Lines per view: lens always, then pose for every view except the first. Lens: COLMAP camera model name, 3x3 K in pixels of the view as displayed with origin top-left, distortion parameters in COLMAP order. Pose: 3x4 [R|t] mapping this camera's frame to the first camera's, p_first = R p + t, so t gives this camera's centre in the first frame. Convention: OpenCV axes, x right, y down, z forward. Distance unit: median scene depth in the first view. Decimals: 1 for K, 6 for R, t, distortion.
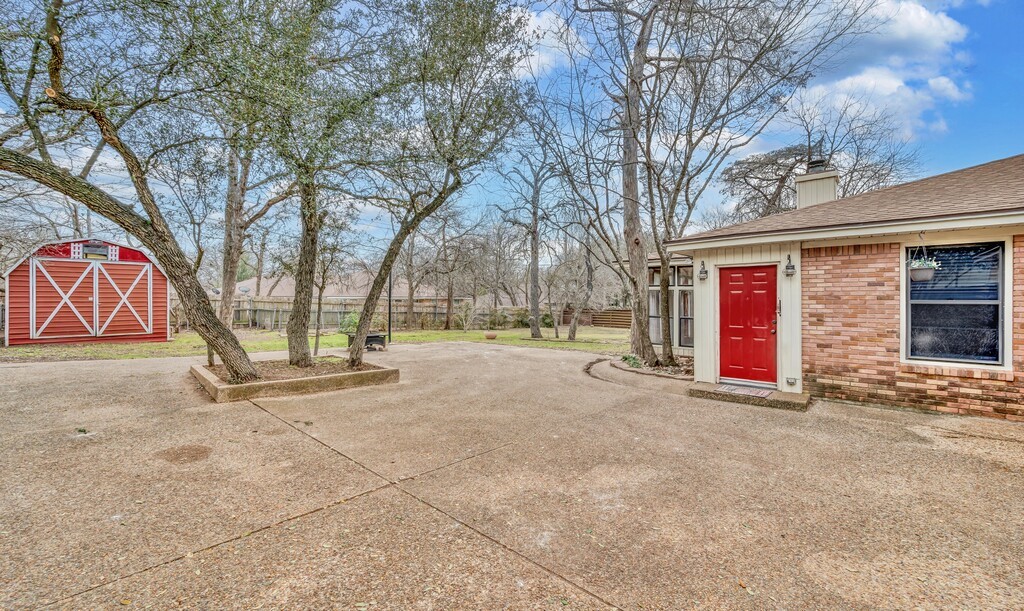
lens RADIAL K [[407.9, 0, 509.8], [0, 407.9, 300.1], [0, 0, 1]] dist [-0.000464, -0.000081]
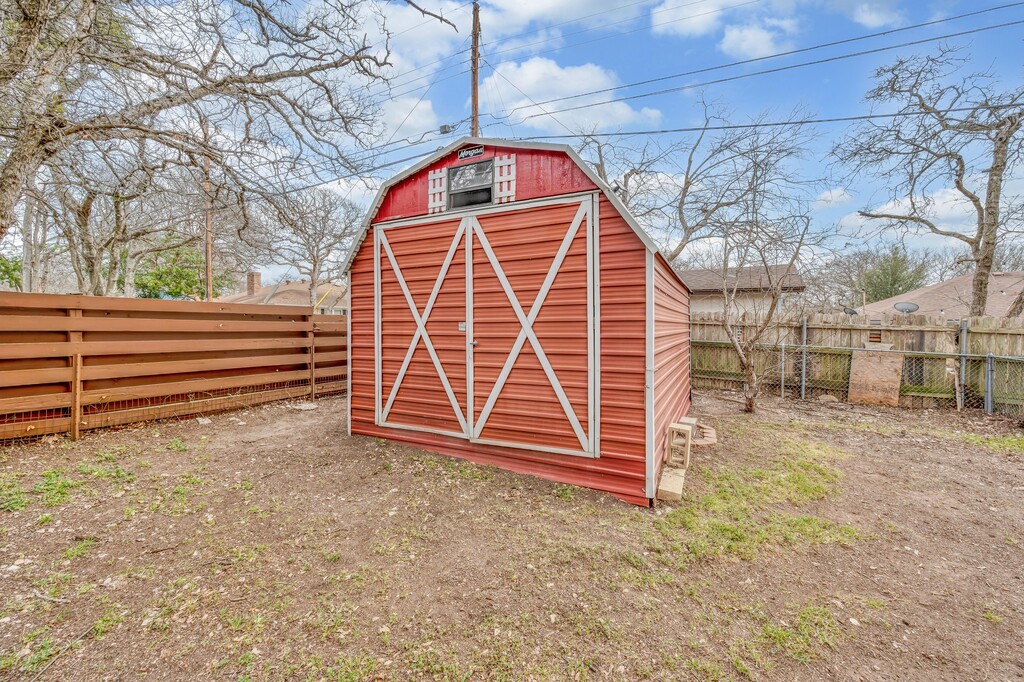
lens RADIAL K [[415.9, 0, 510.7], [0, 415.9, 331.3], [0, 0, 1]] dist [0.001500, 0.000089]
pose [[0.260662, 0.004878, -0.965418, -0.720711], [0.002590, 0.999980, 0.005752, -0.001679], [0.965427, -0.004000, 0.260644, 0.996926]]
